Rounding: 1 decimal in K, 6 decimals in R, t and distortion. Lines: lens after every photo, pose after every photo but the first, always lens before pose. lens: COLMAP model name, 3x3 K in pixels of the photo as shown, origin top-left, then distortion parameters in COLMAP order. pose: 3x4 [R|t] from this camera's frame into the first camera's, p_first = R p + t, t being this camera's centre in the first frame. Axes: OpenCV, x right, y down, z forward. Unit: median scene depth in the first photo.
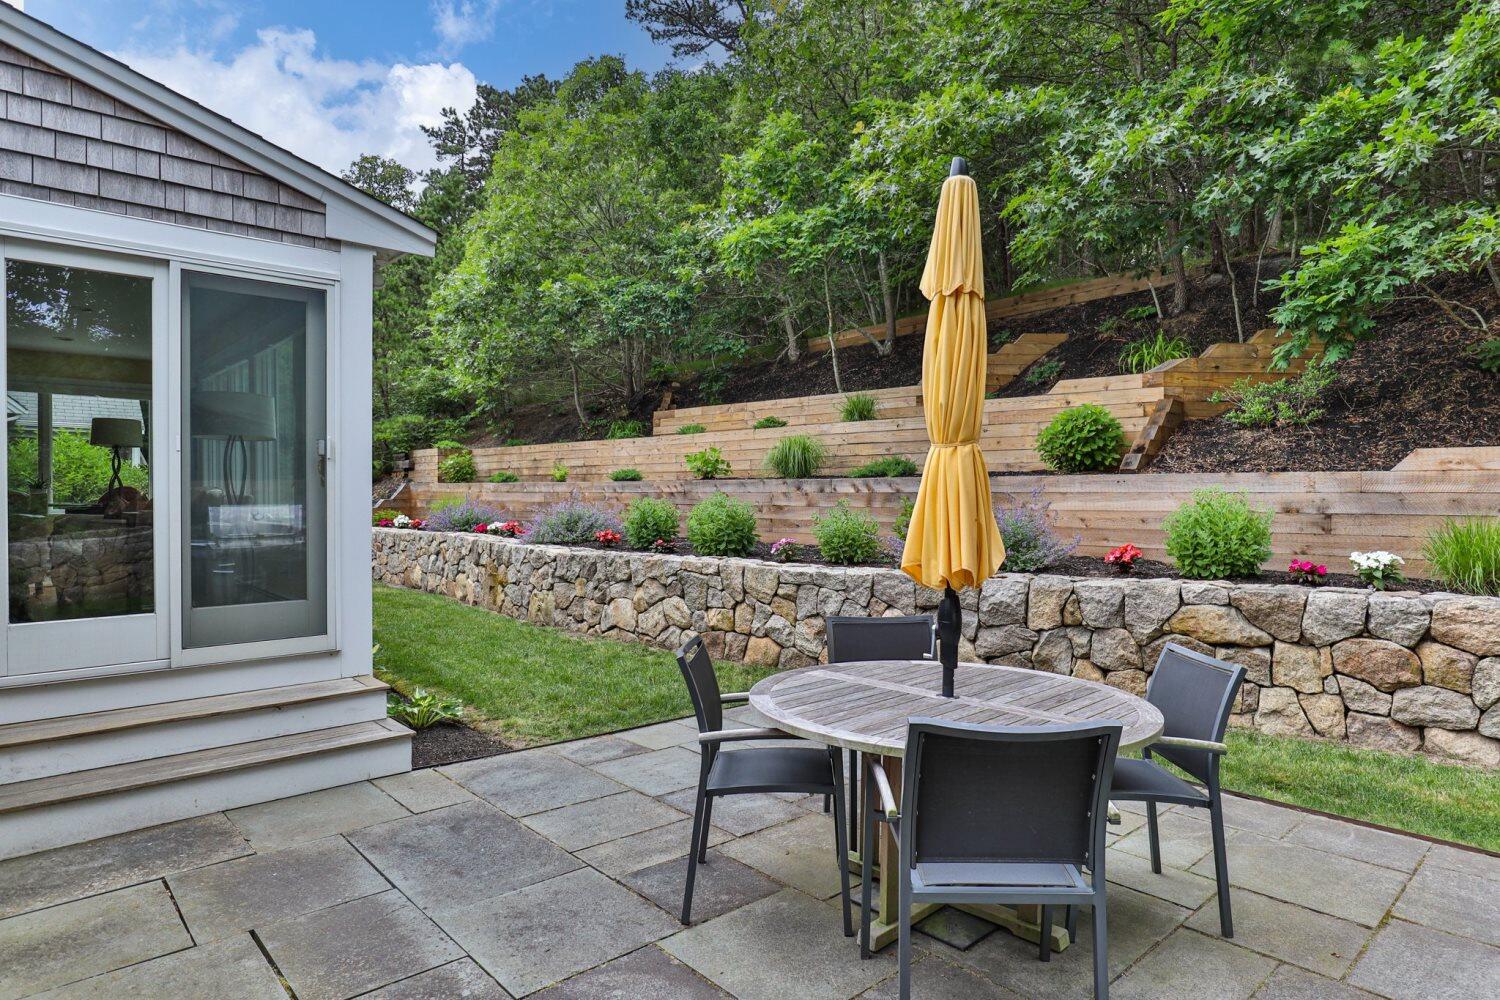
lens RADIAL K [[873.3, 0, 750.0], [0, 873.3, 500.0], [0, 0, 1]] dist [-0.018002, 0.003046]
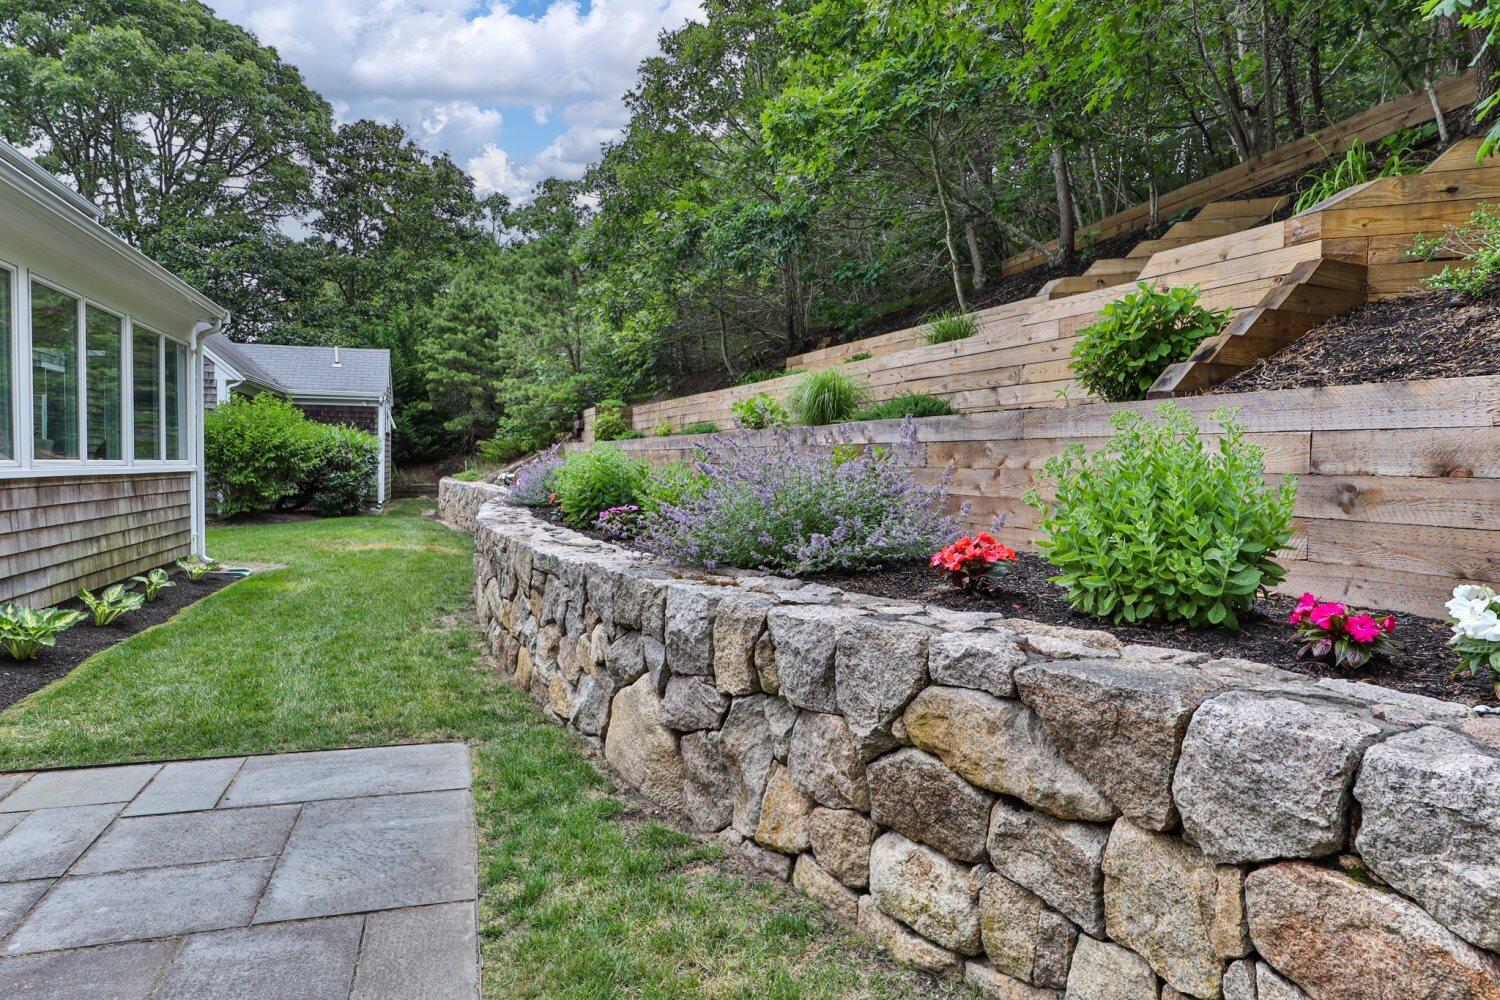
lens RADIAL K [[873.3, 0, 750.0], [0, 873.3, 500.0], [0, 0, 1]] dist [-0.018002, 0.003046]
pose [[0.909999, 0.030380, -0.413496, 0.597818], [-0.017760, 0.999253, 0.034331, 0.021492], [0.414230, -0.023897, 0.909858, 0.599103]]
